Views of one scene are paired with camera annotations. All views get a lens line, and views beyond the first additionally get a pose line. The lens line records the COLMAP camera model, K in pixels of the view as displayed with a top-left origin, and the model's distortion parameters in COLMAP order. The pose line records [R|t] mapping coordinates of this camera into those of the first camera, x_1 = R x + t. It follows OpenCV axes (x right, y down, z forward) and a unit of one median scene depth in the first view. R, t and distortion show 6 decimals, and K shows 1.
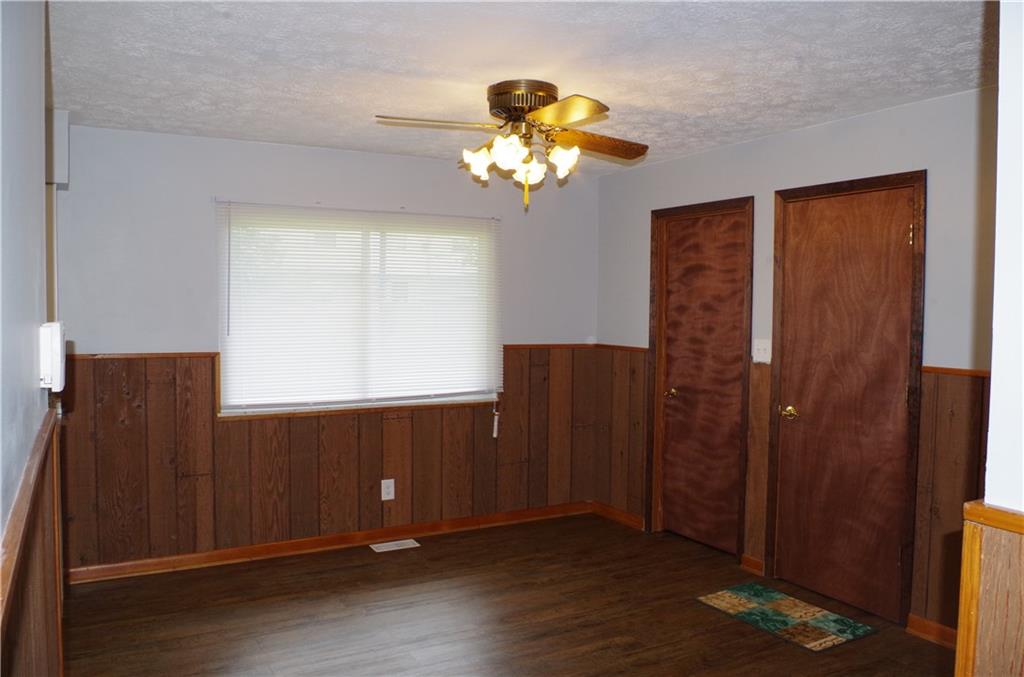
lens RADIAL K [[790.4, 0, 517.6], [0, 790.4, 335.1], [0, 0, 1]] dist [-0.094618, 0.054862]
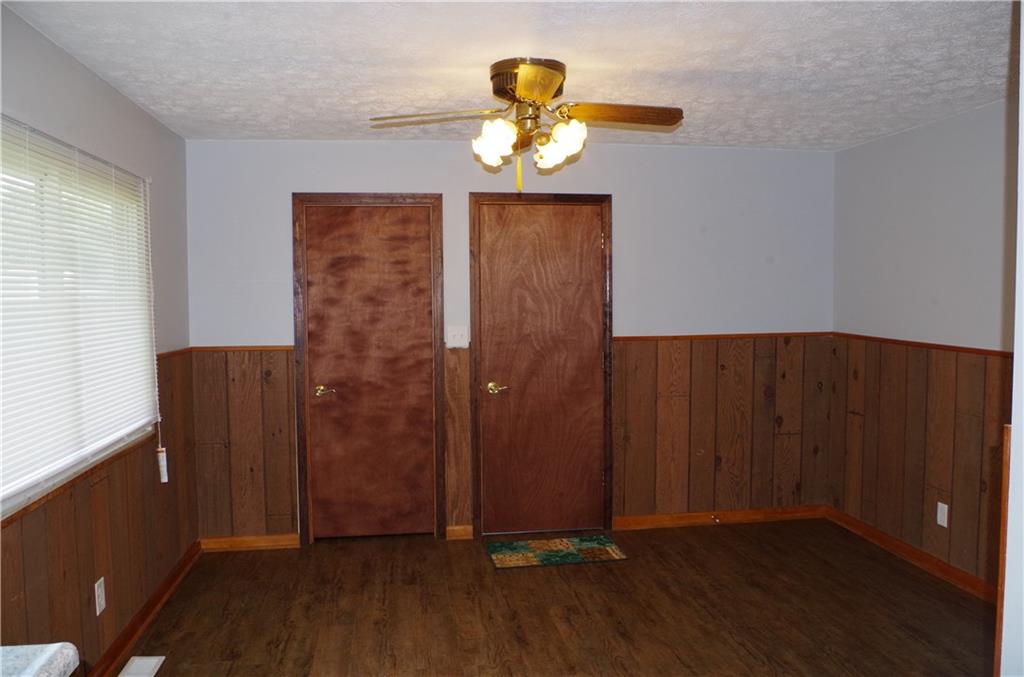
lens RADIAL K [[790.4, 0, 513.8], [0, 790.4, 334.4], [0, 0, 1]] dist [-0.094618, 0.054862]
pose [[0.371100, -0.061008, 0.926587, -0.689056], [0.049250, 0.997728, 0.045968, -0.030436], [-0.927286, 0.028575, 0.373262, 0.518103]]
